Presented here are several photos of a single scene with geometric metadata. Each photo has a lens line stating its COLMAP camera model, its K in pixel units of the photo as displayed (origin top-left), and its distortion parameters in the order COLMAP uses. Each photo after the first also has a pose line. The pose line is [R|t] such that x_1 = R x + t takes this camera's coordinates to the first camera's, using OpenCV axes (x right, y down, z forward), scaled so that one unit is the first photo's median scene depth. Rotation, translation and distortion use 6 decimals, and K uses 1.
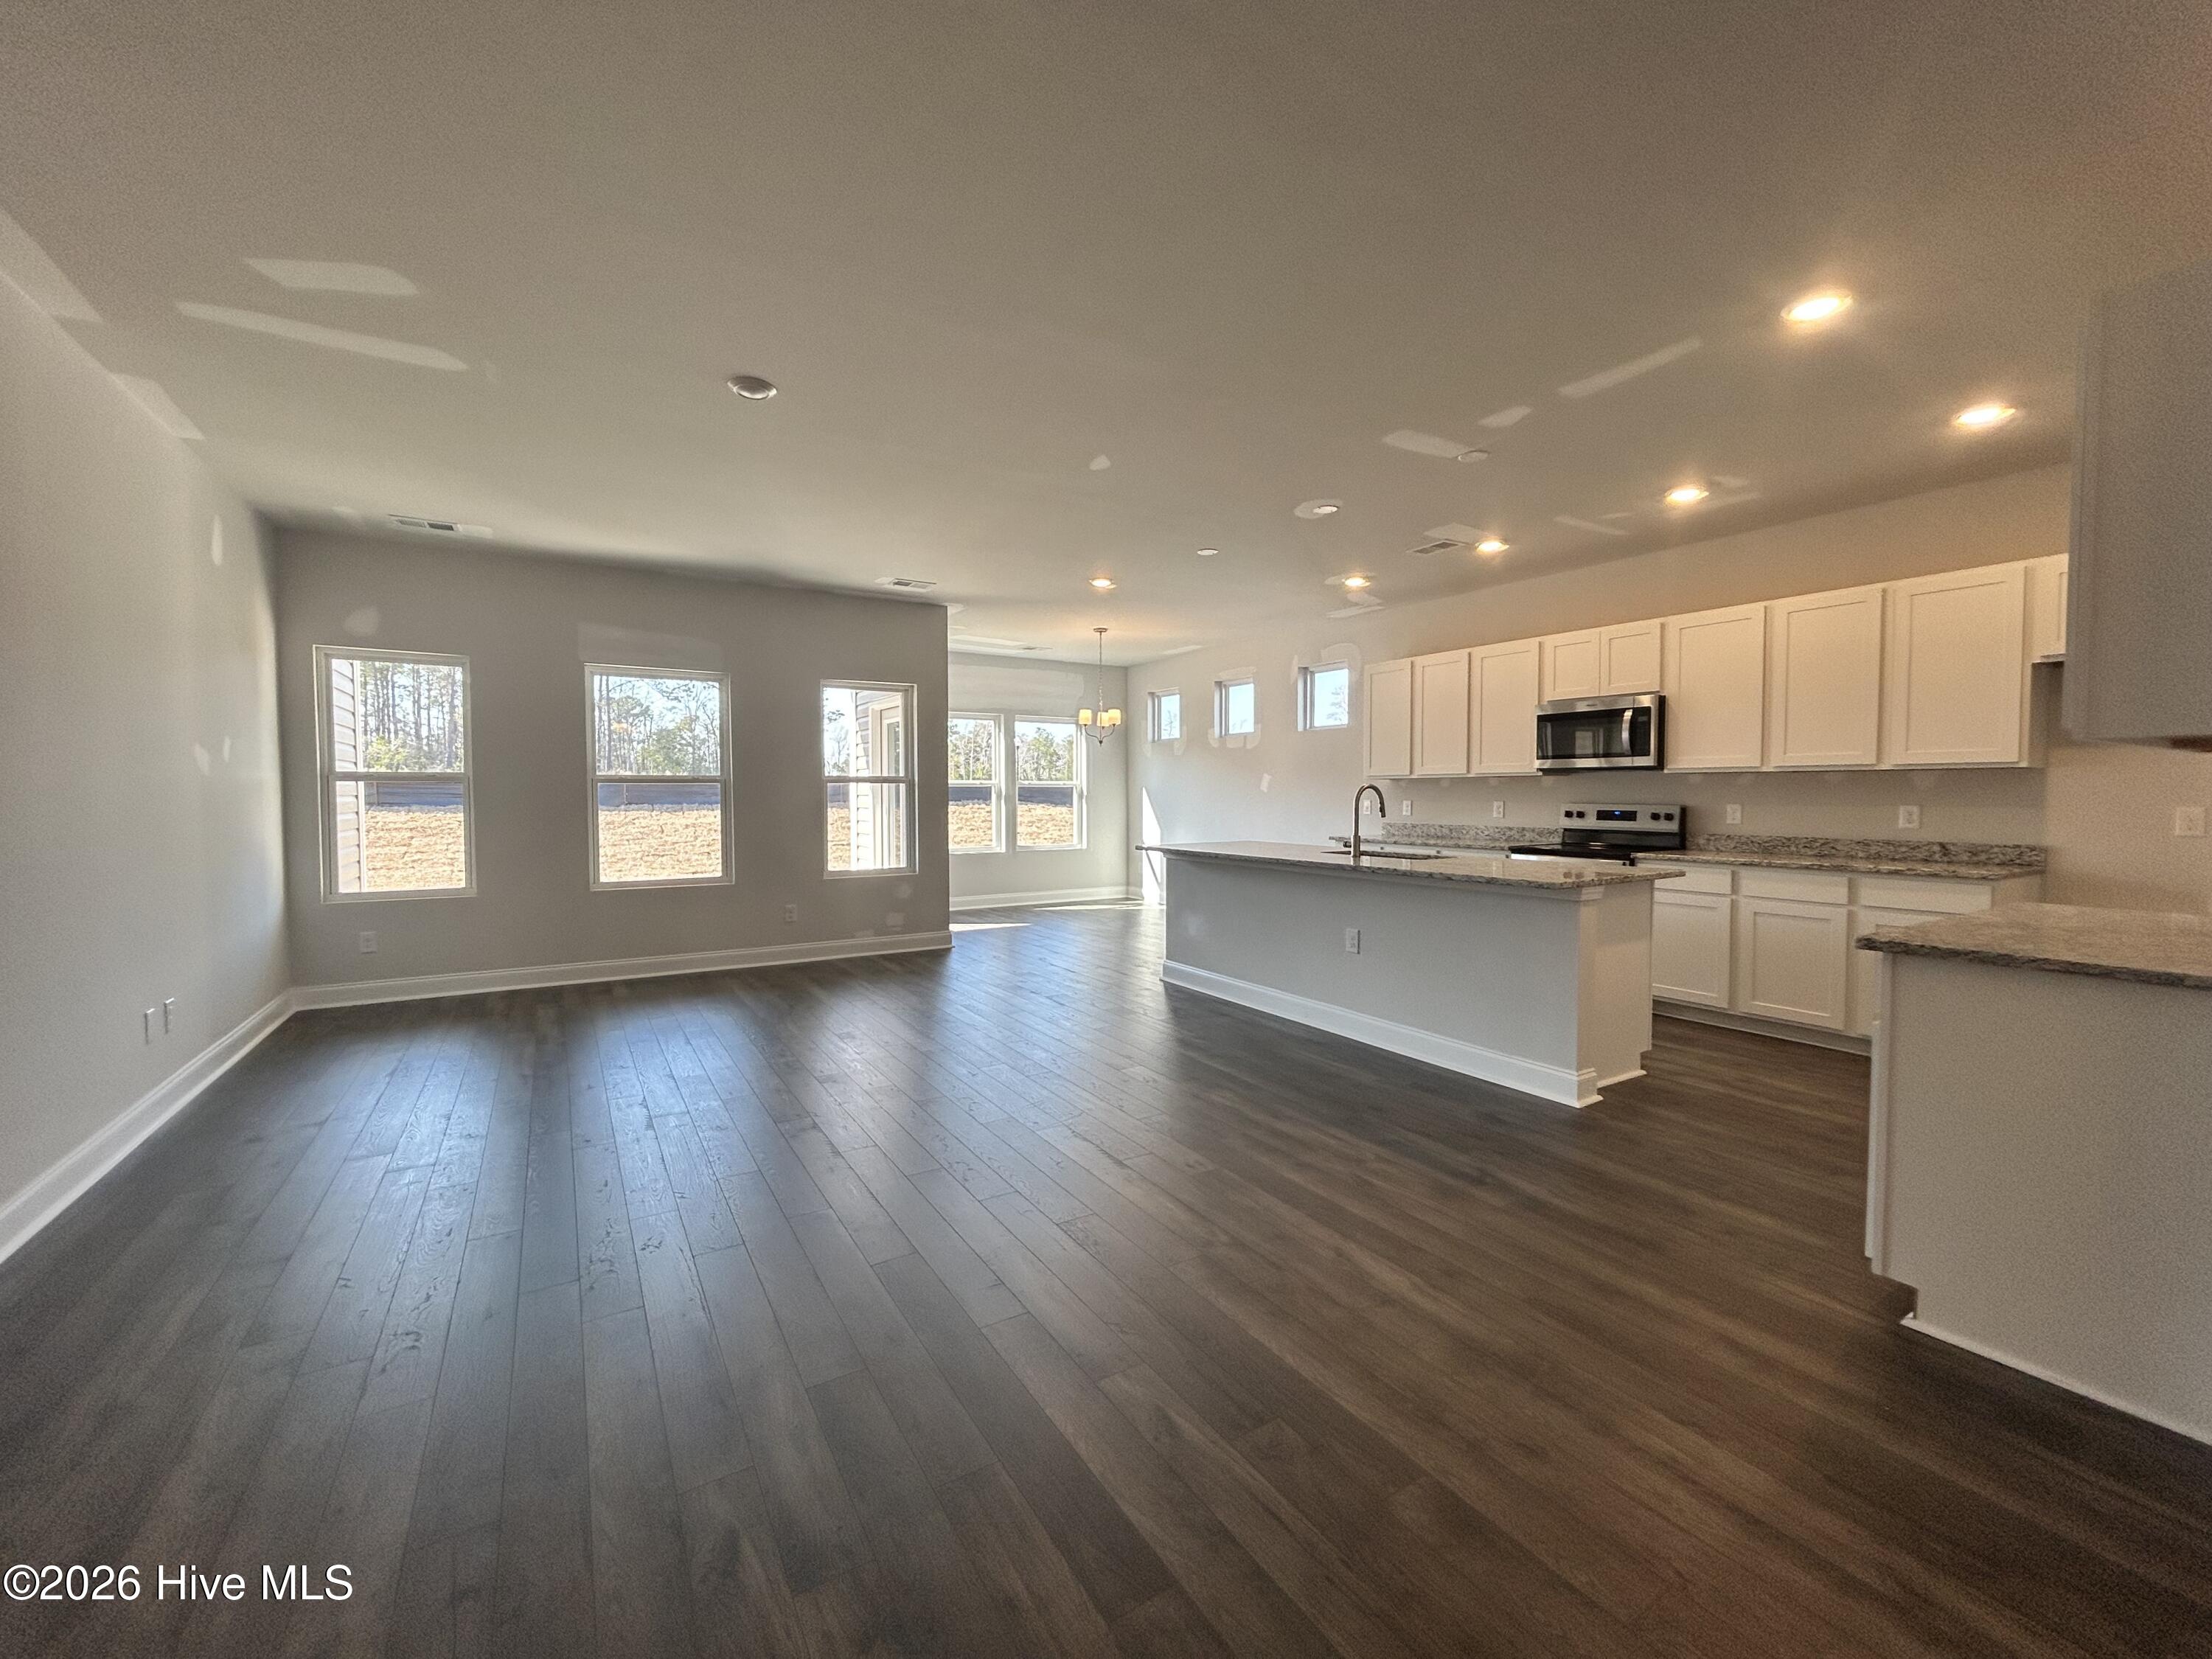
lens RADIAL K [[889.8, 0, 1104.1], [0, 889.8, 824.7], [0, 0, 1]] dist [-0.001564, -0.000083]
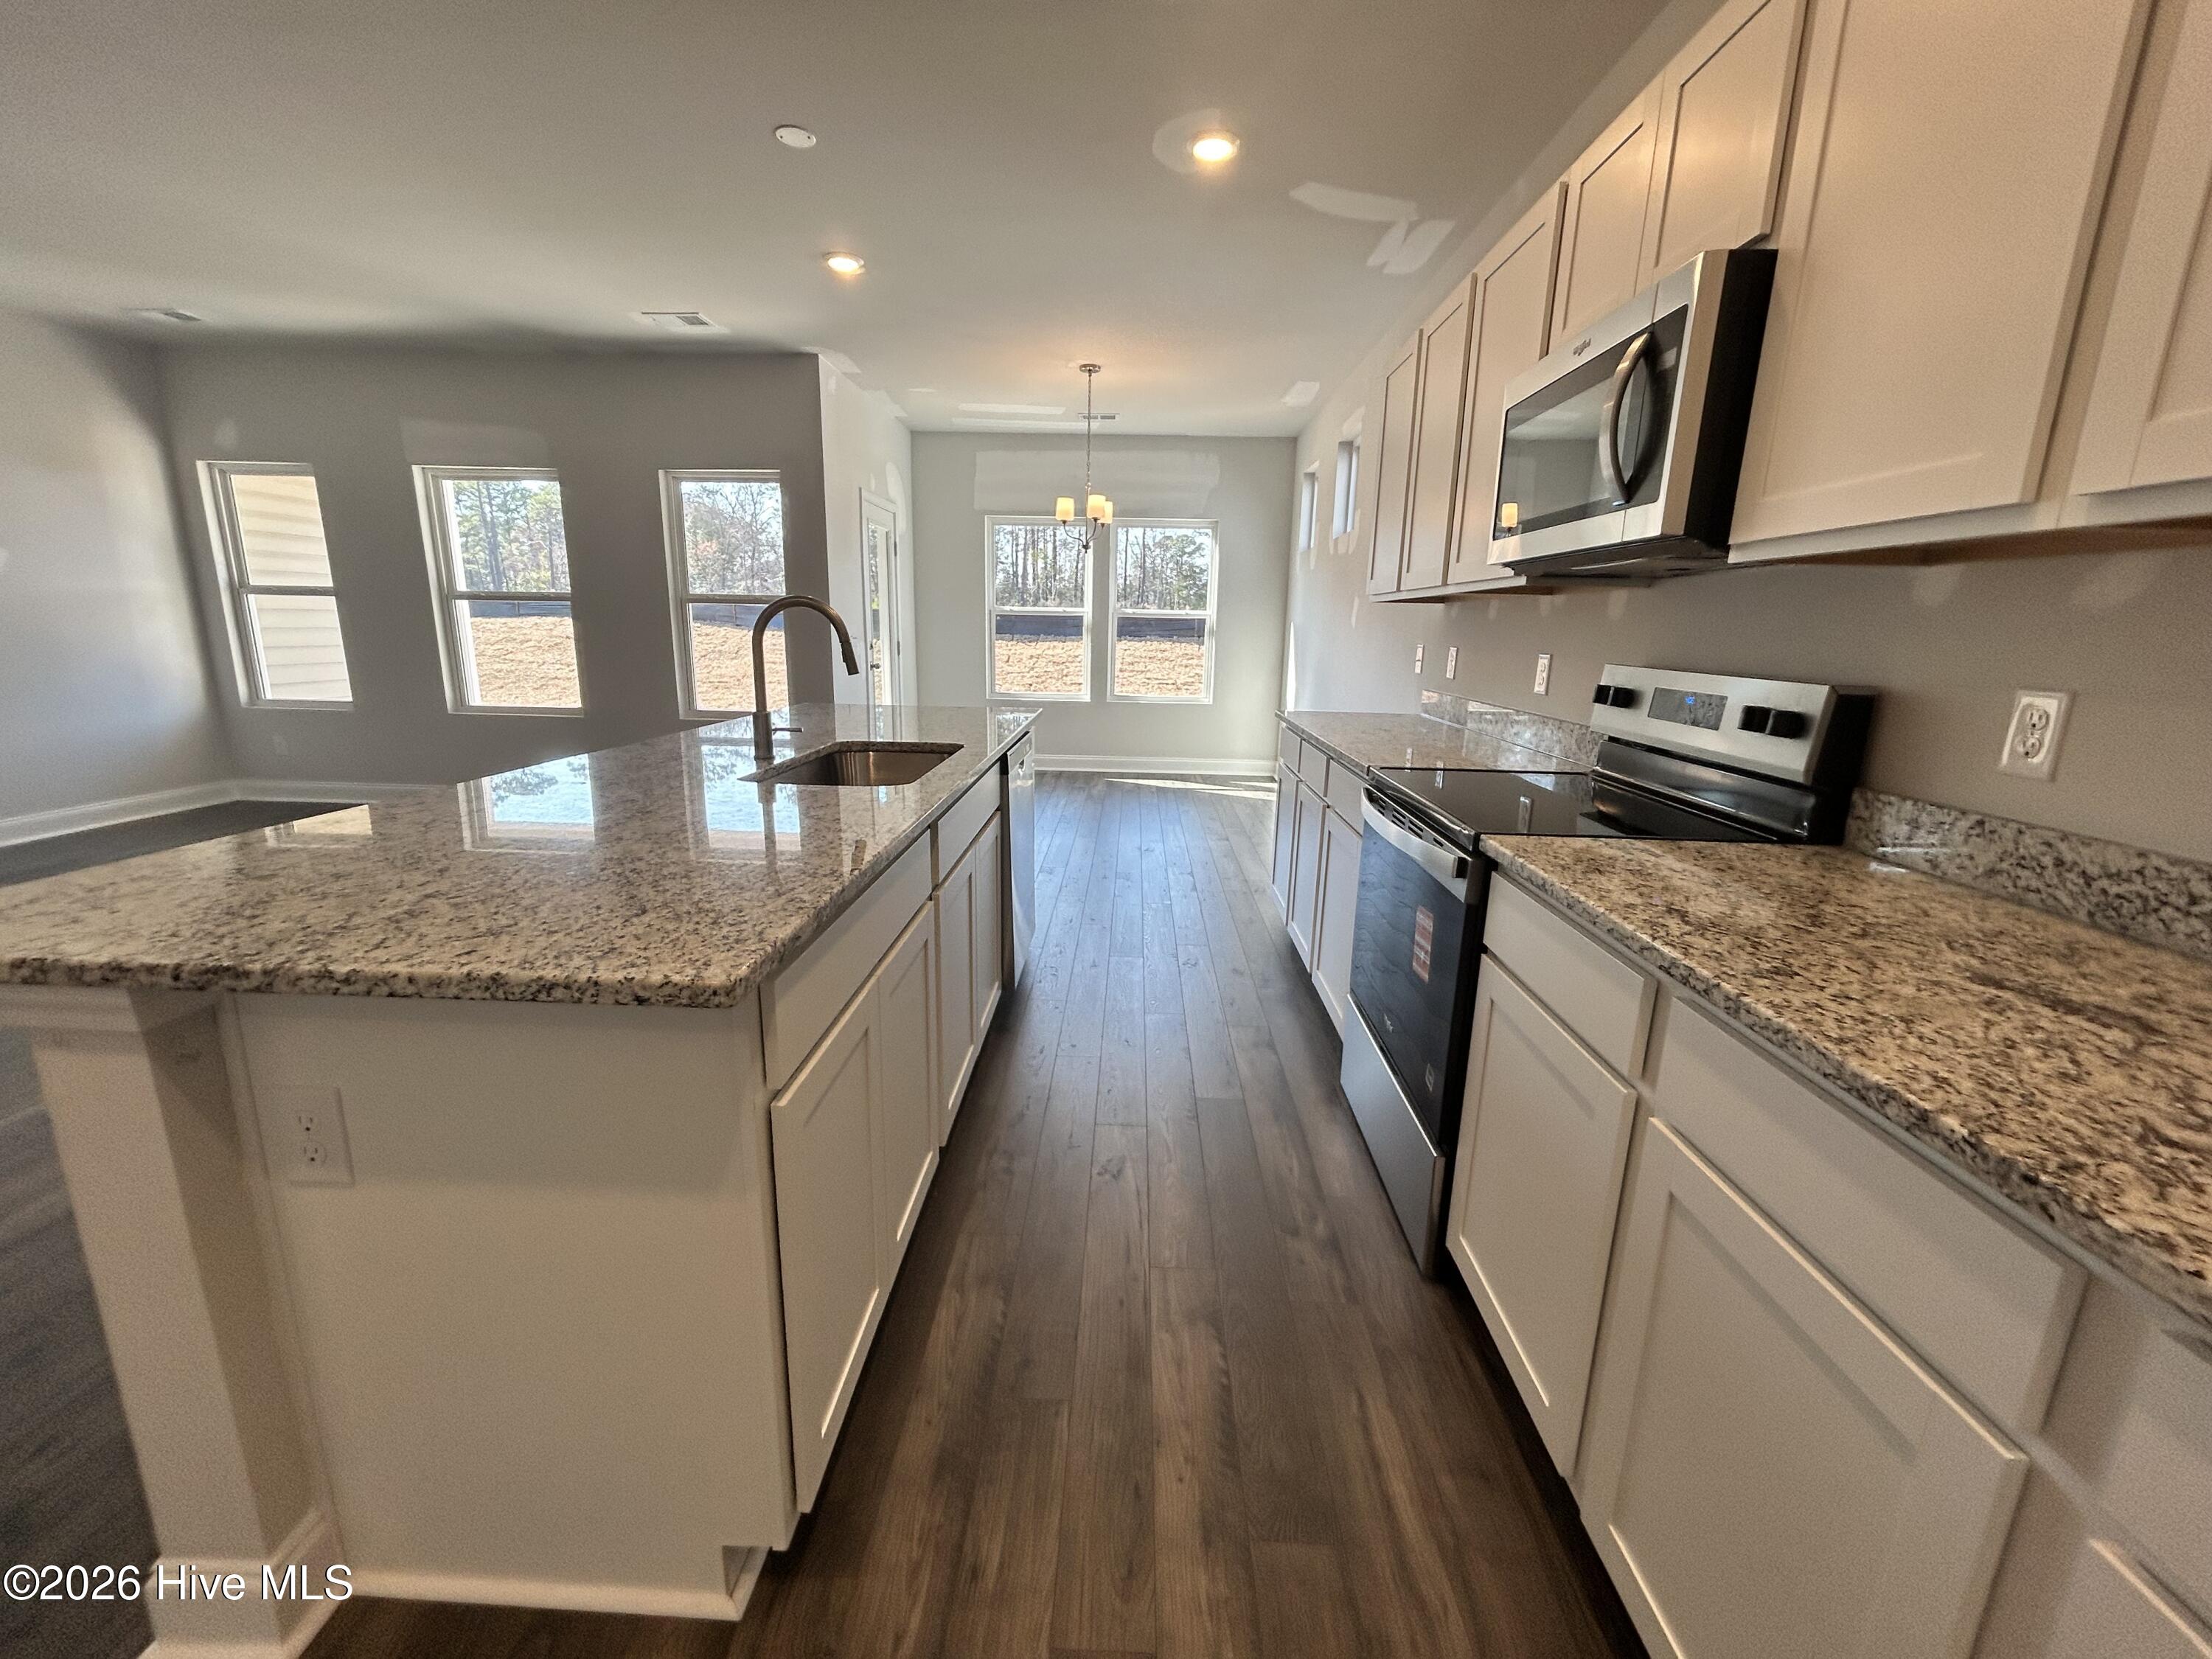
lens RADIAL K [[889.8, 0, 1104.1], [0, 889.8, 824.7], [0, 0, 1]] dist [-0.001564, -0.000083]
pose [[0.829471, 0.140335, -0.540633, 0.574577], [-0.042552, 0.980986, 0.189355, -0.020504], [0.556927, -0.134060, 0.819671, 0.598393]]
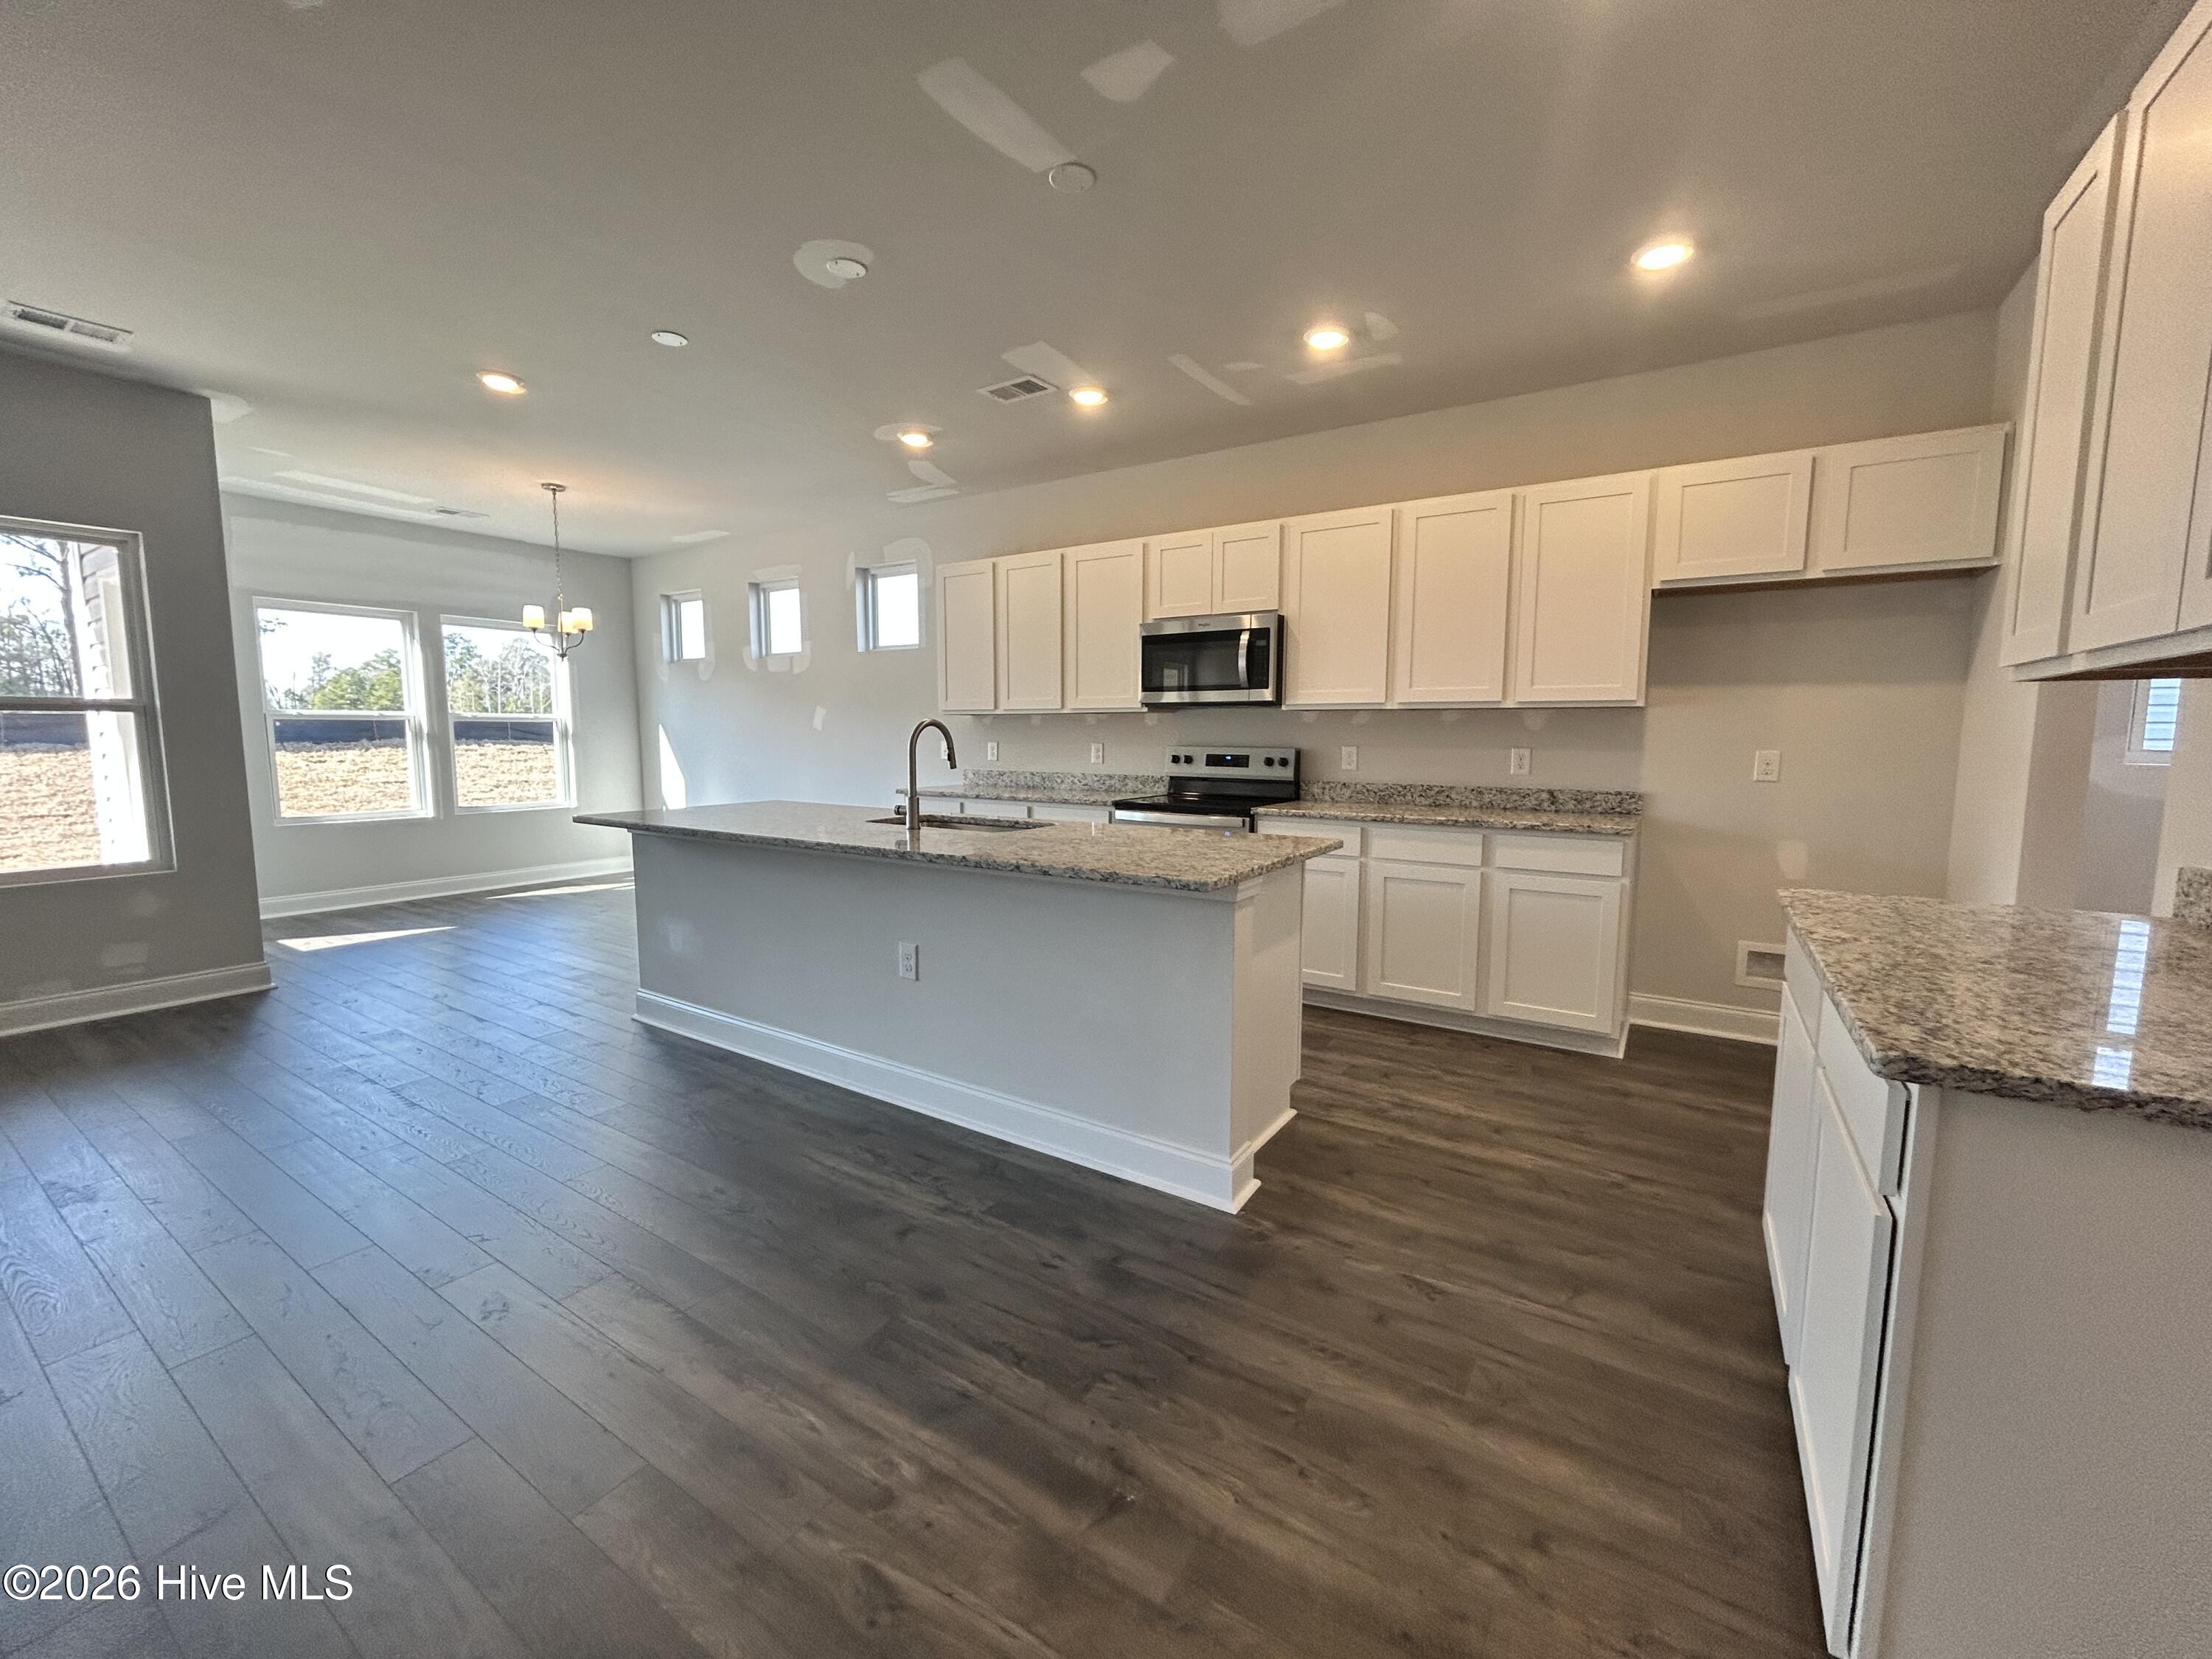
lens RADIAL K [[889.3, 0, 1095.6], [0, 889.3, 823.7], [0, 0, 1]] dist [0.013387, 0.000183]
pose [[0.907646, -0.039335, 0.417889, 0.107791], [0.011017, 0.997489, 0.069961, -0.010950], [-0.419592, -0.058896, 0.905800, 0.283780]]
